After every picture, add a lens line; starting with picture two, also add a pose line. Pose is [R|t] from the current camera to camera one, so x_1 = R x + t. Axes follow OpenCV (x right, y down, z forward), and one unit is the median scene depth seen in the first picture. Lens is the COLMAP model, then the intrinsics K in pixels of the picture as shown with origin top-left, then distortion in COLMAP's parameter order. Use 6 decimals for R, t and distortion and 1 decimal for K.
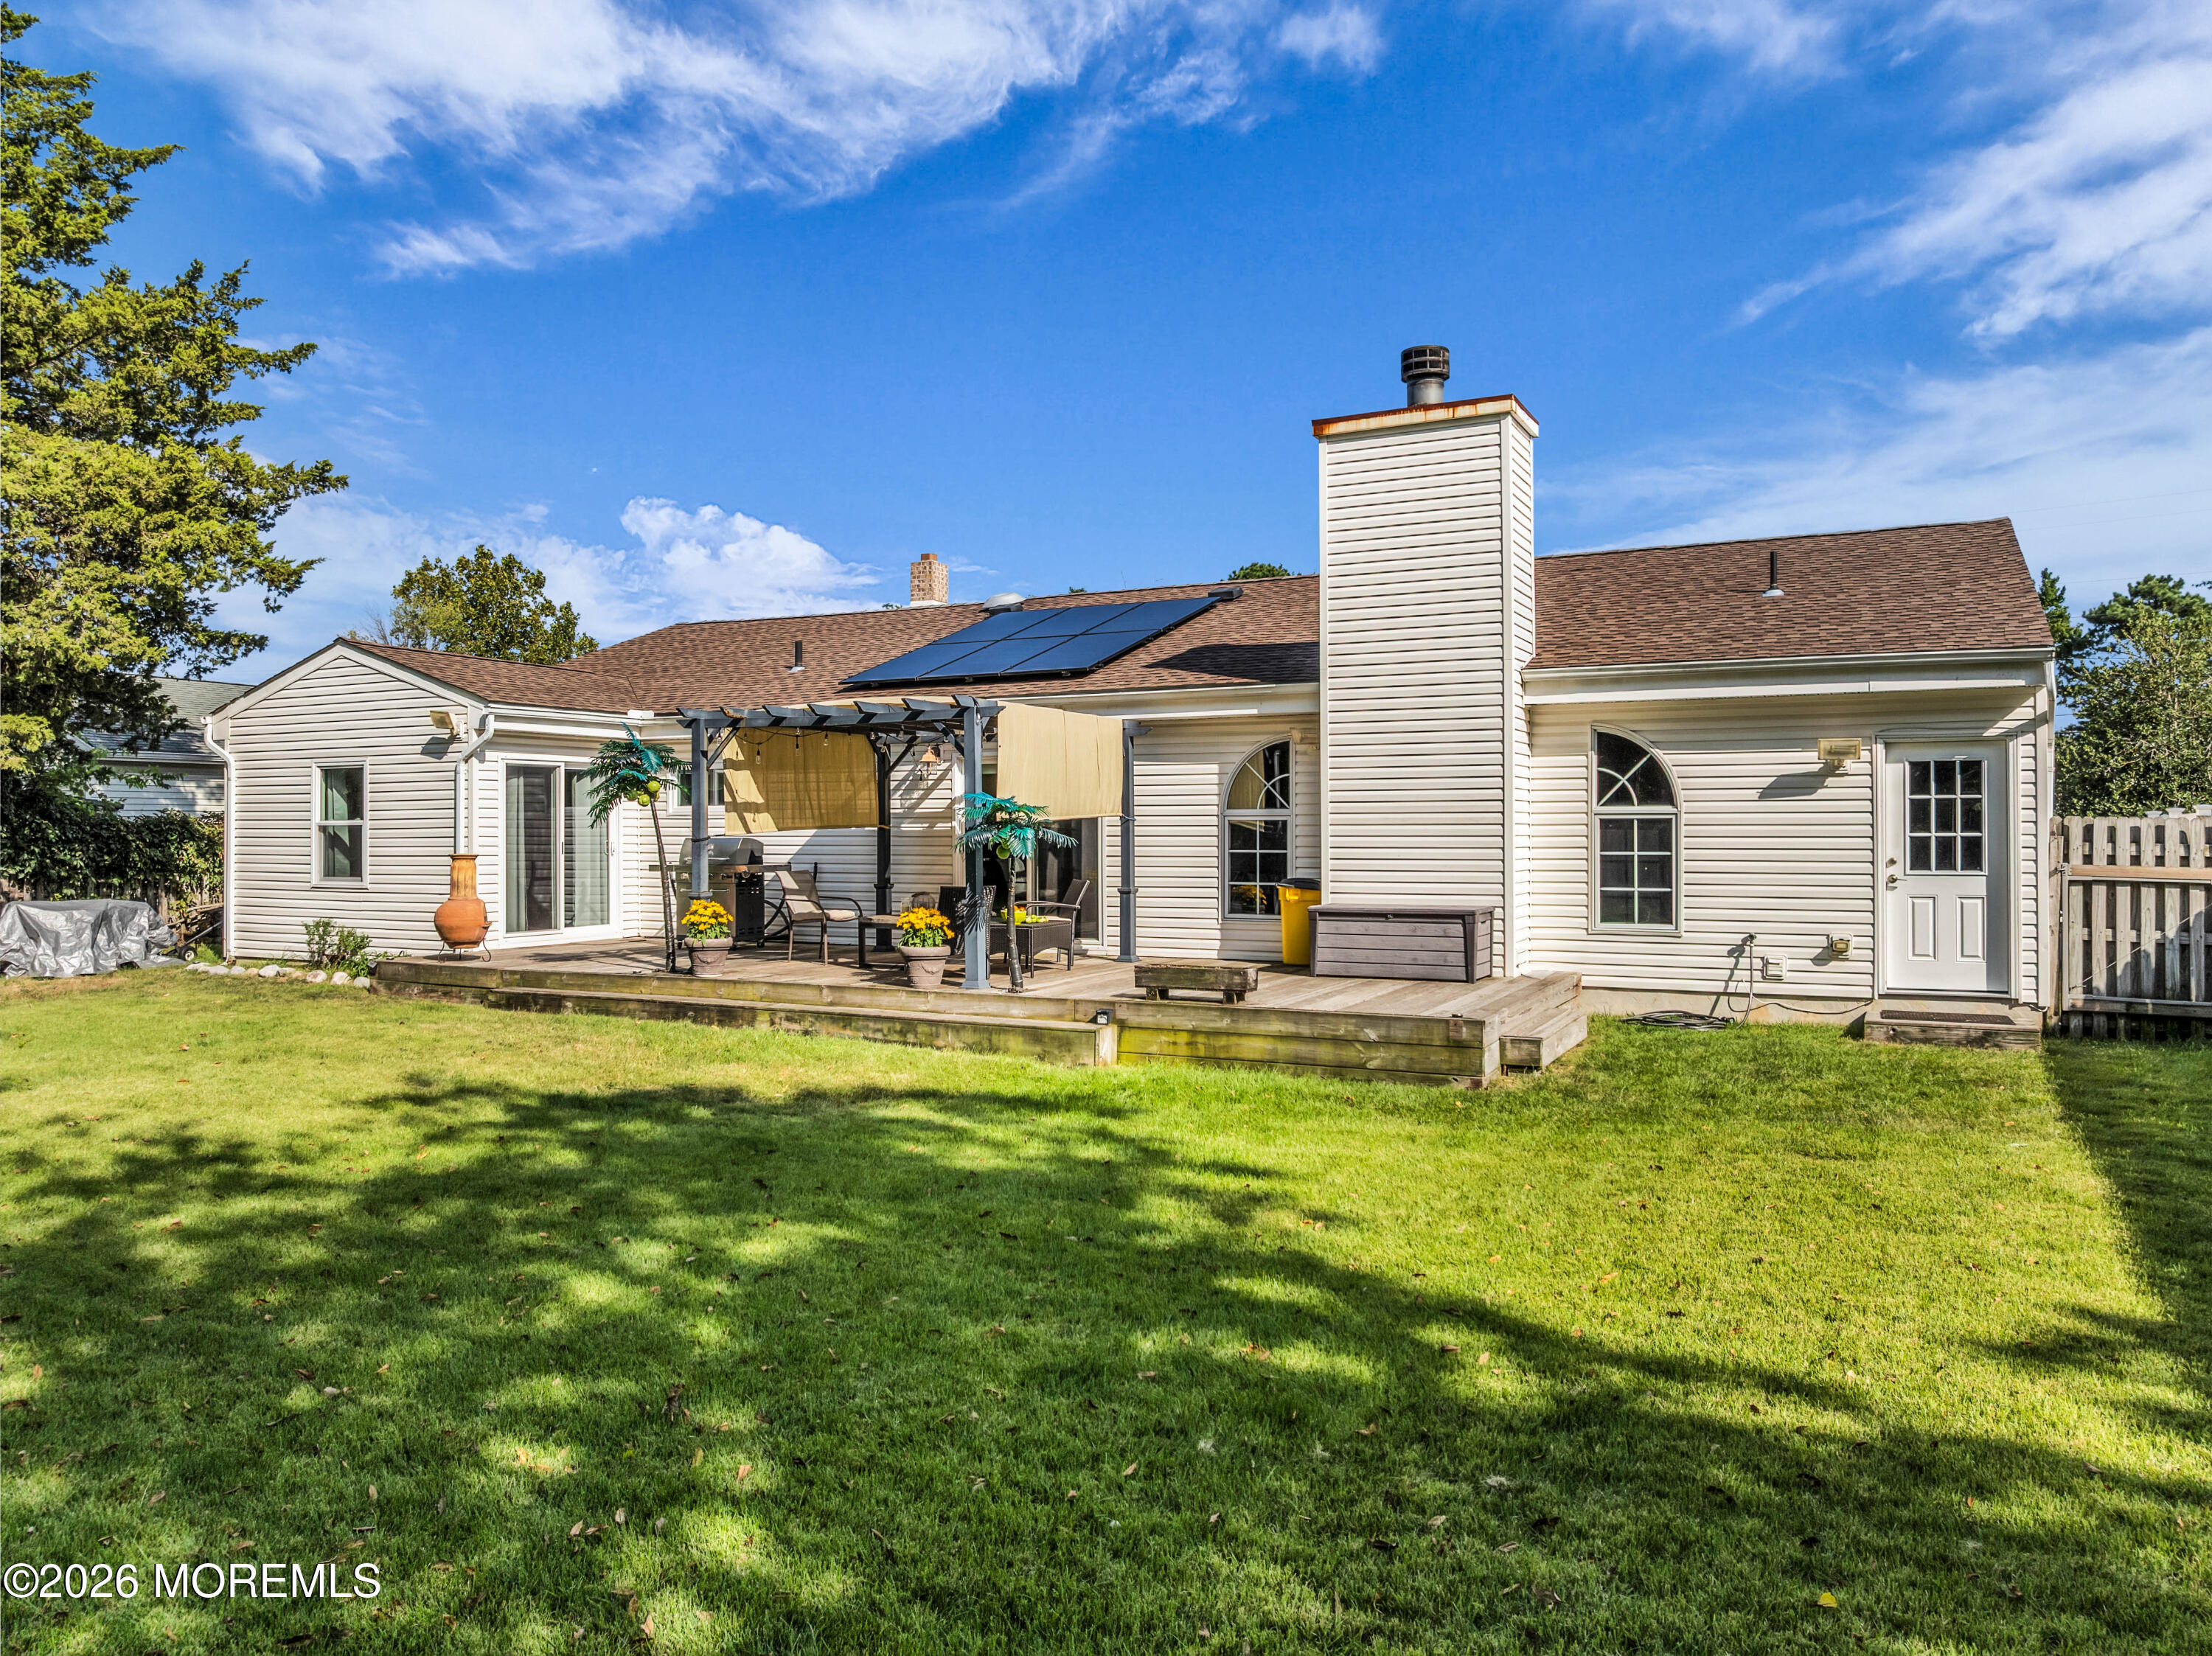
lens RADIAL K [[1550.1, 0, 1106.0], [0, 1550.1, 828.0], [0, 0, 1]] dist [-0.036955, 0.000871]
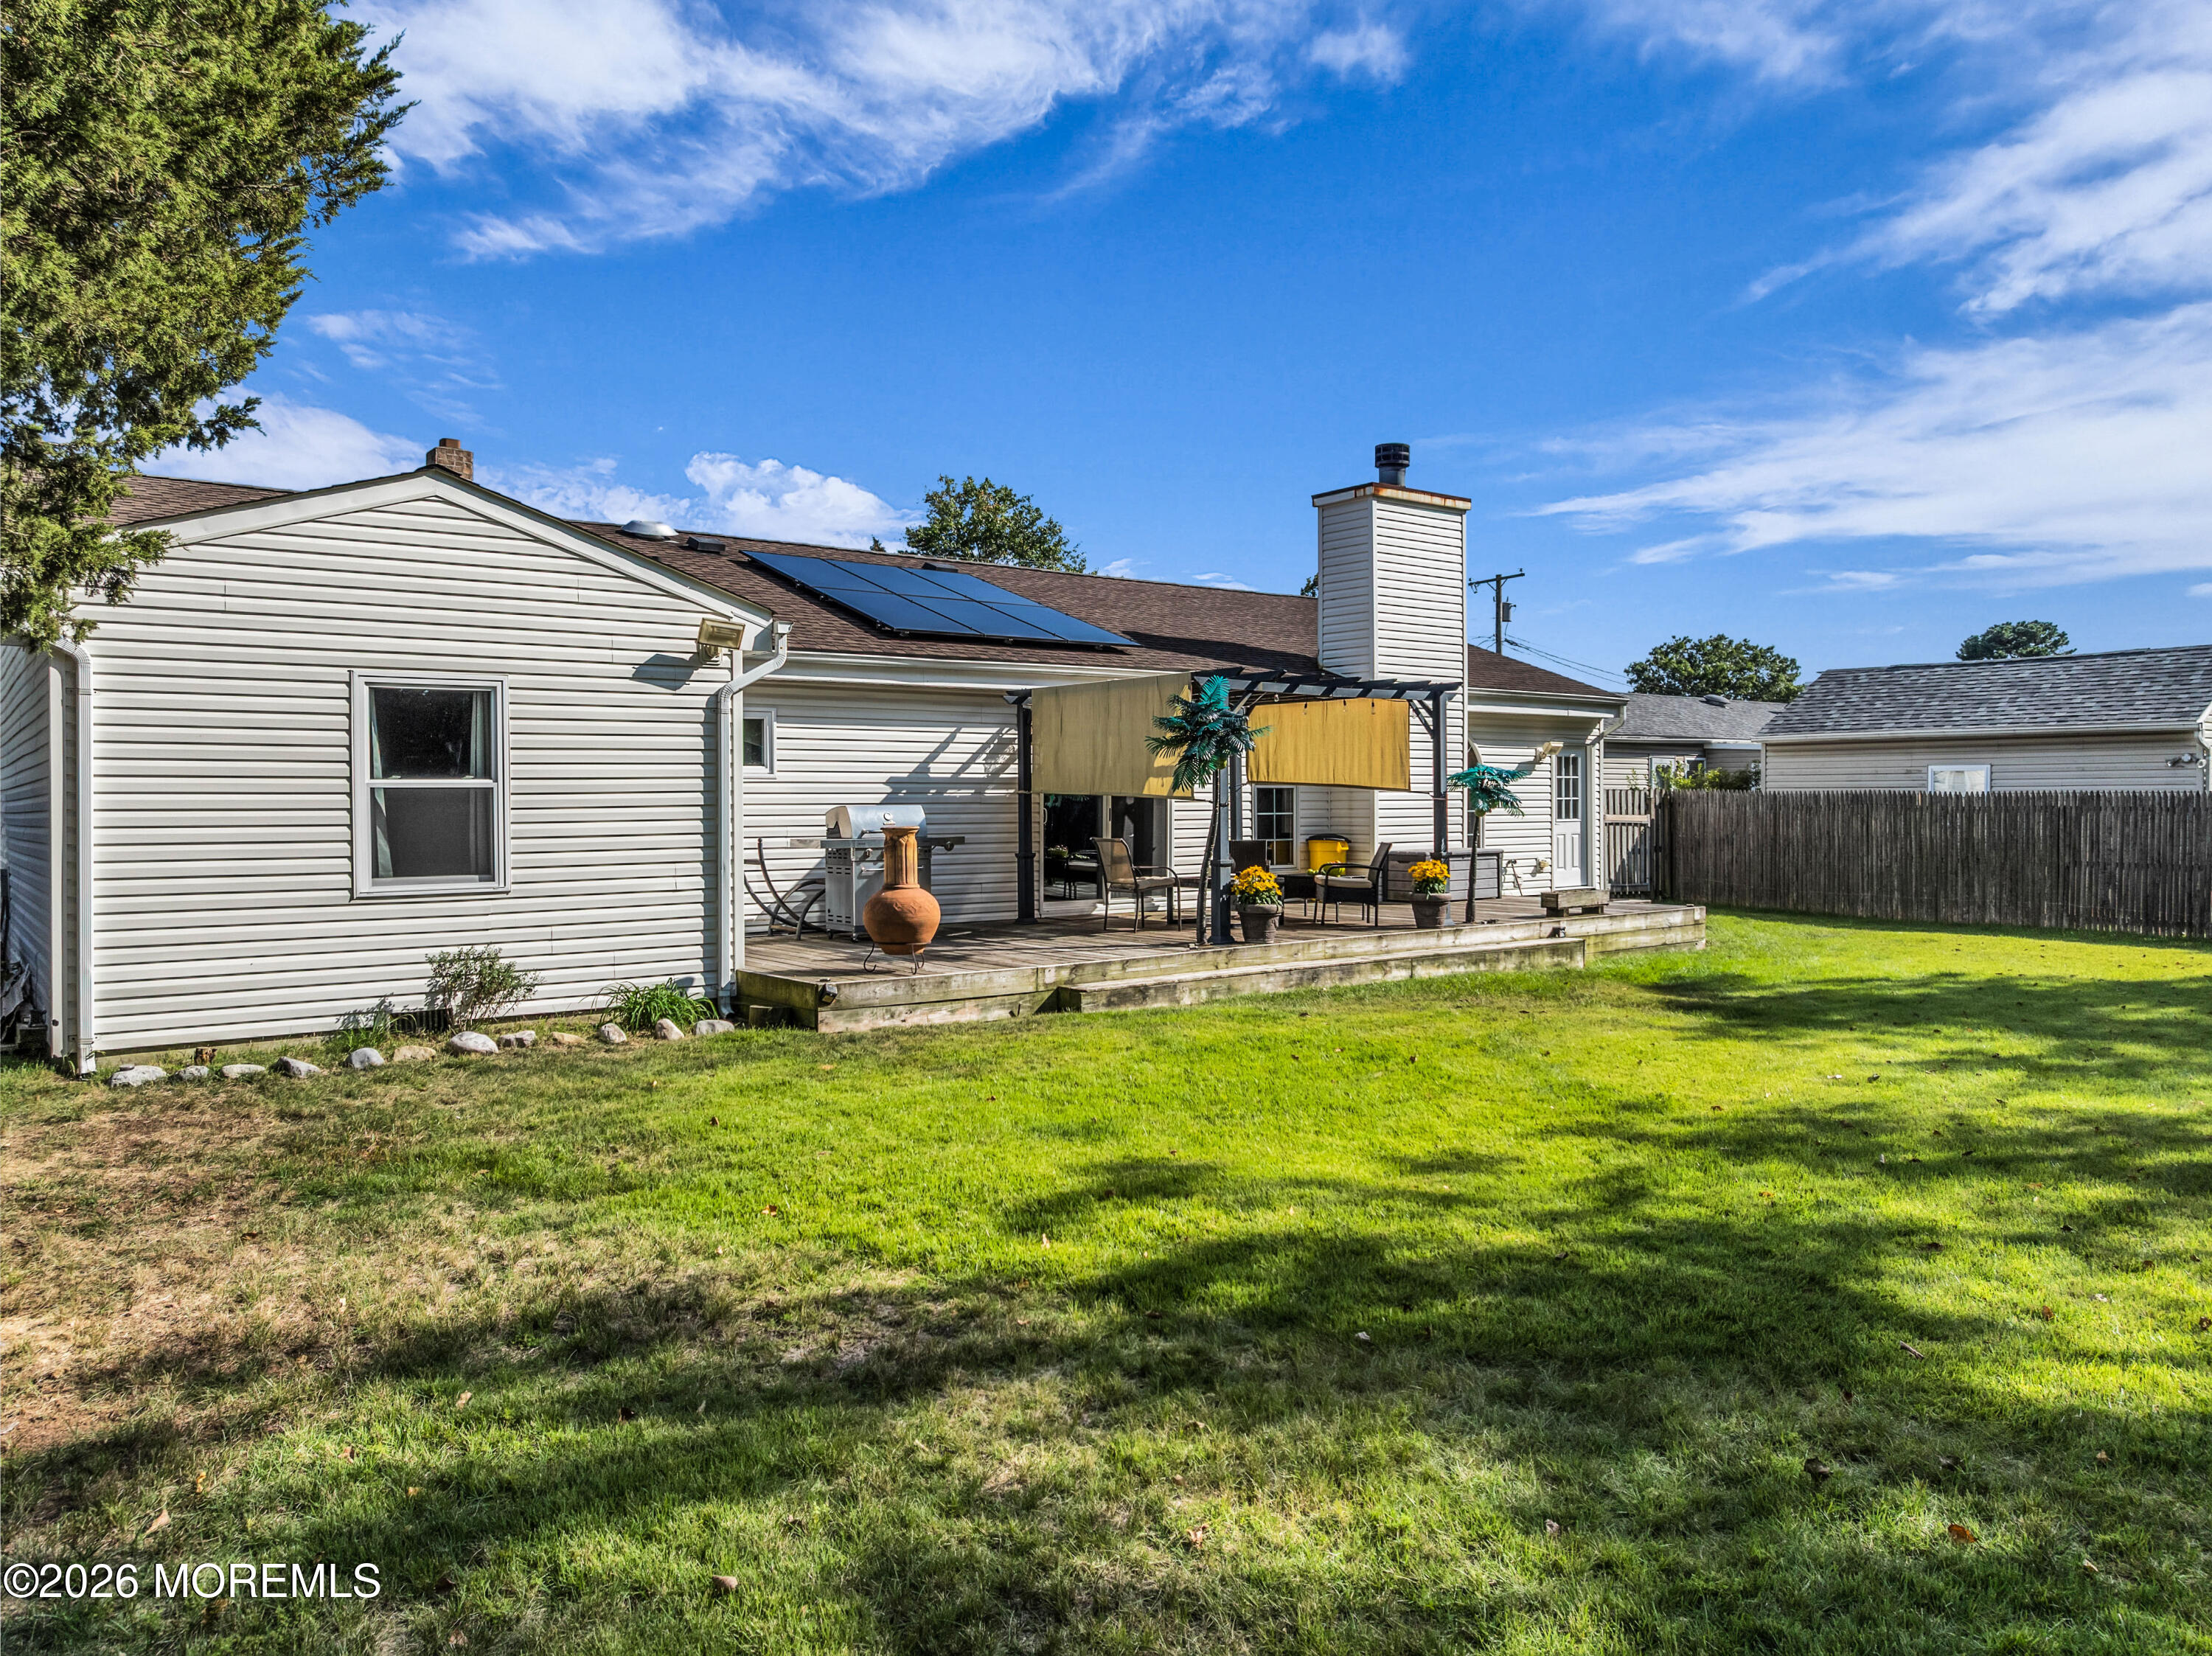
lens RADIAL K [[1550.1, 0, 1106.0], [0, 1550.1, 828.0], [0, 0, 1]] dist [-0.036955, 0.000871]
pose [[0.422219, -0.017504, 0.906325, -1.201460], [0.002716, 0.999833, 0.018045, 0.004529], [-0.906490, -0.005158, 0.422197, 0.680168]]
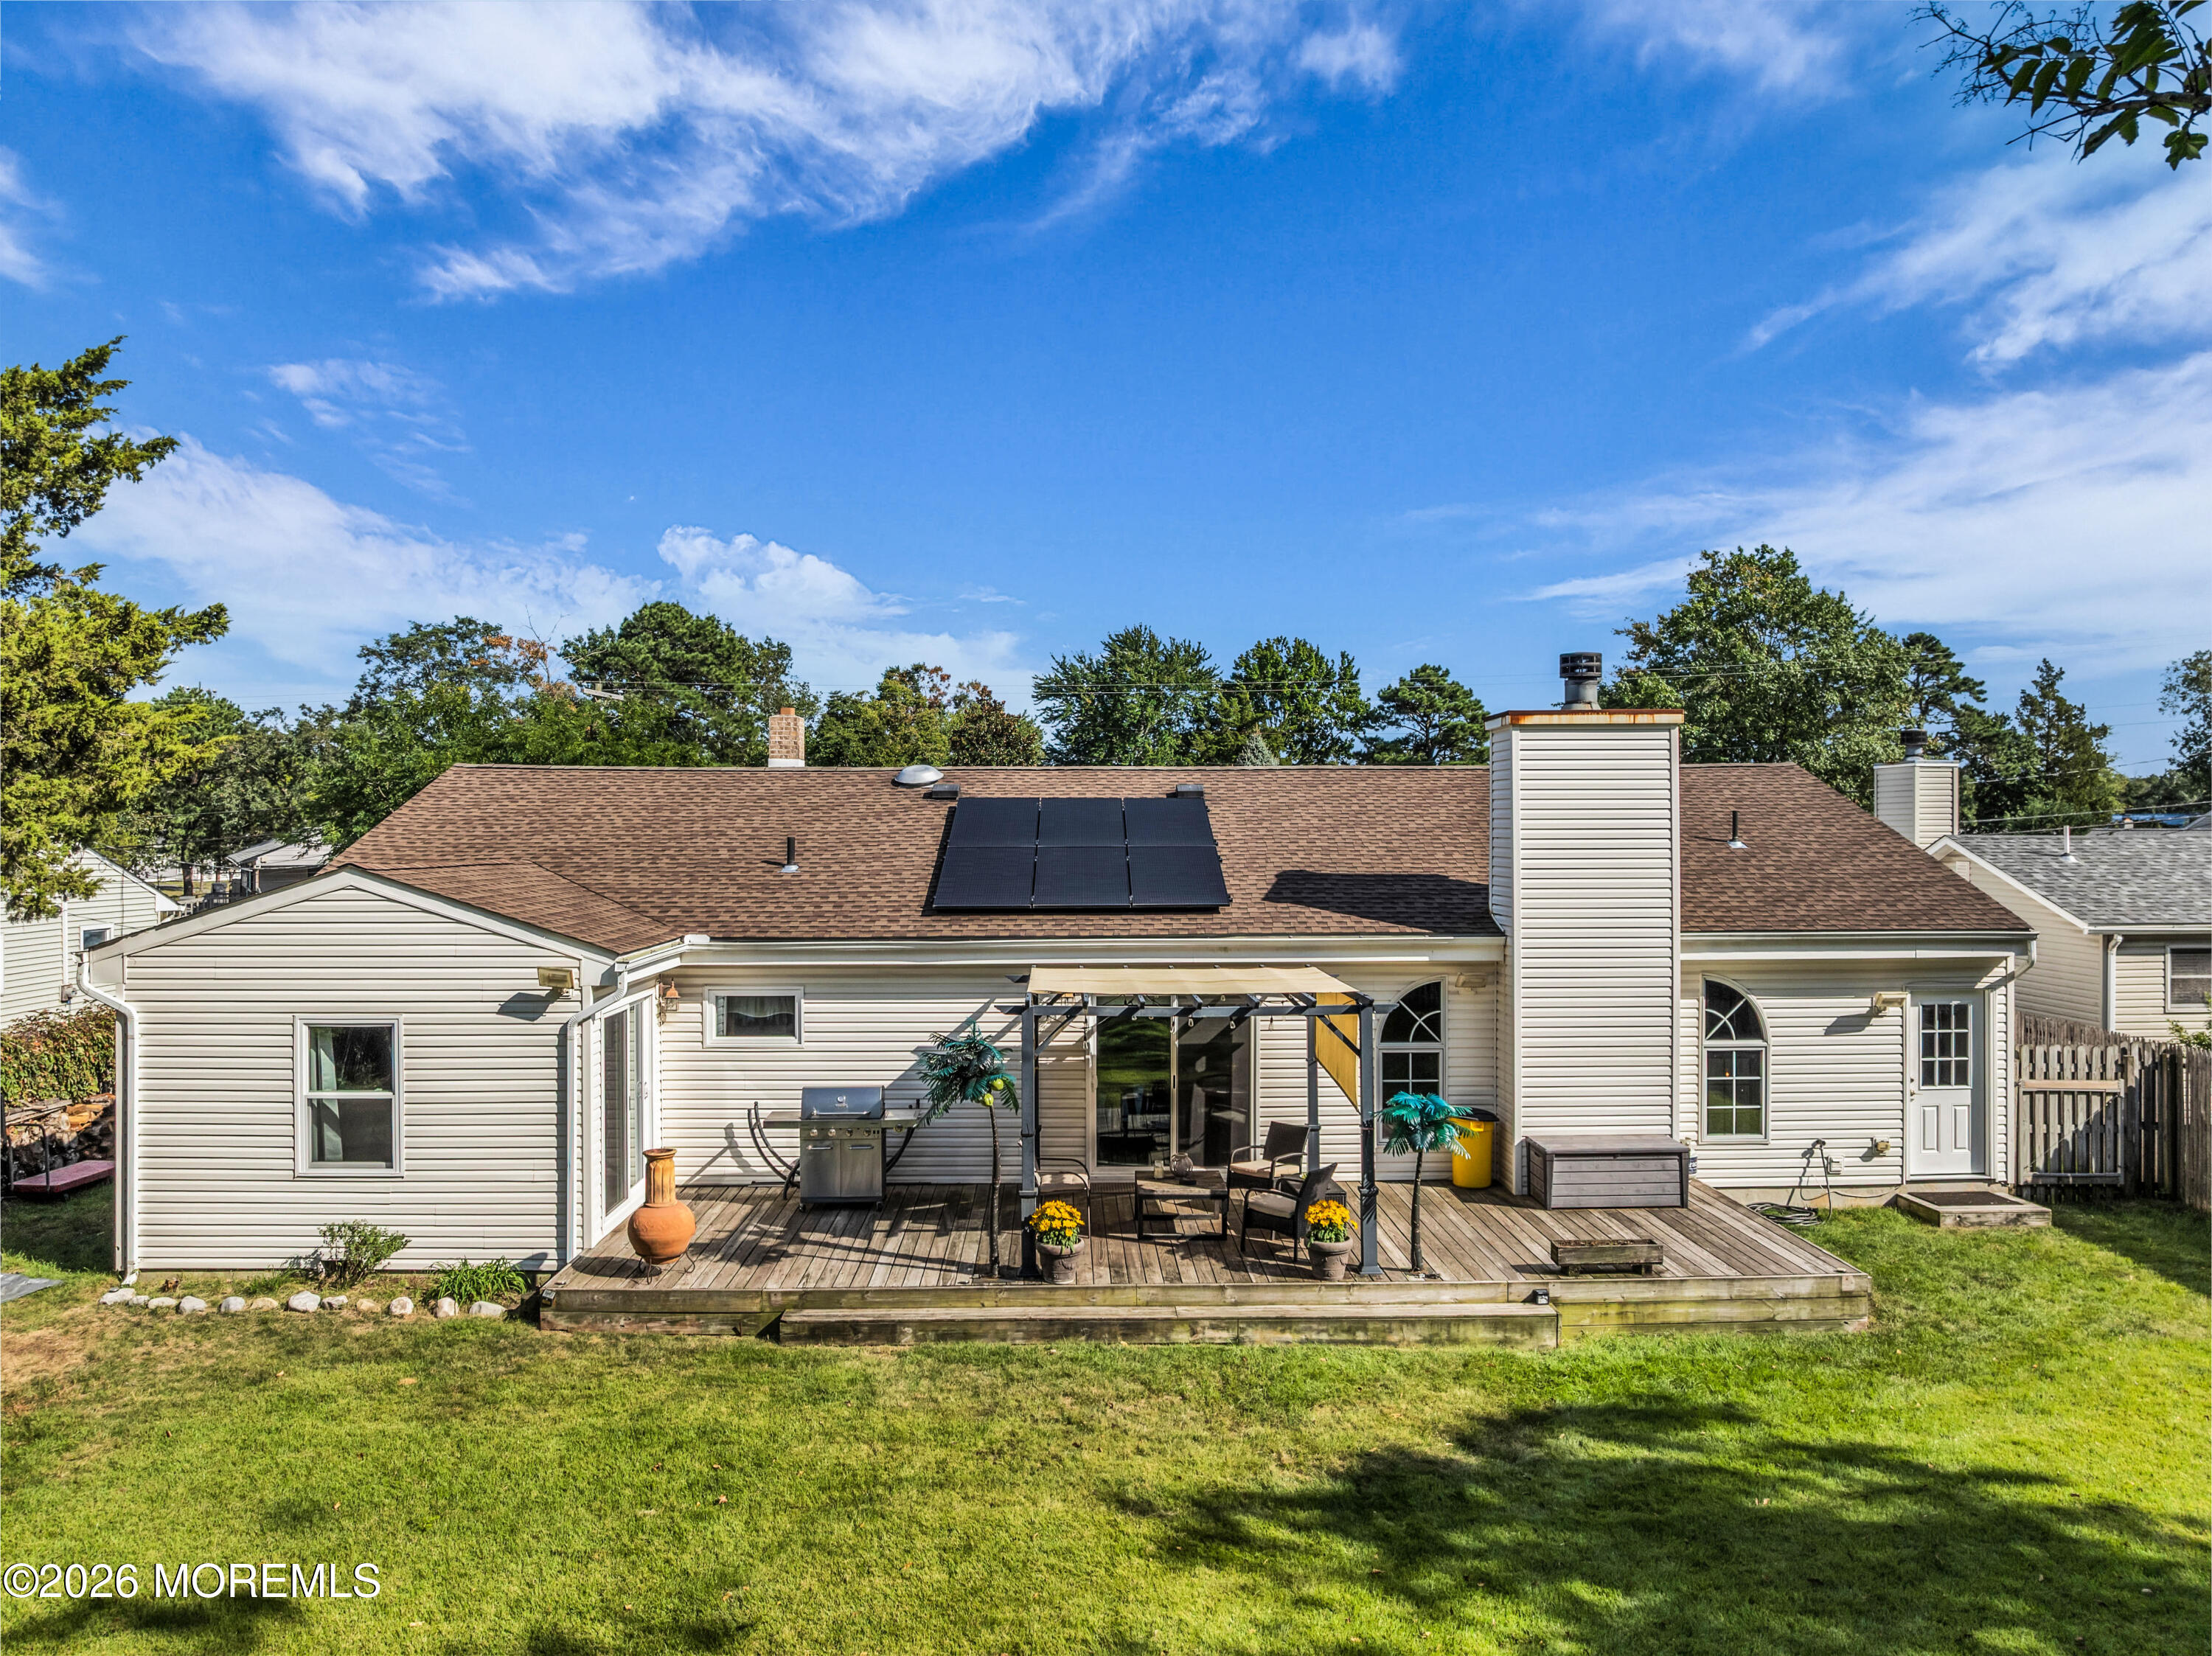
lens RADIAL K [[1550.1, 0, 1106.0], [0, 1550.1, 828.0], [0, 0, 1]] dist [-0.036955, 0.000871]
pose [[0.882363, 0.000342, 0.470569, -0.687836], [0.000422, 0.999999, -0.001519, -0.183934], [-0.470569, 0.001539, 0.882362, 0.146800]]
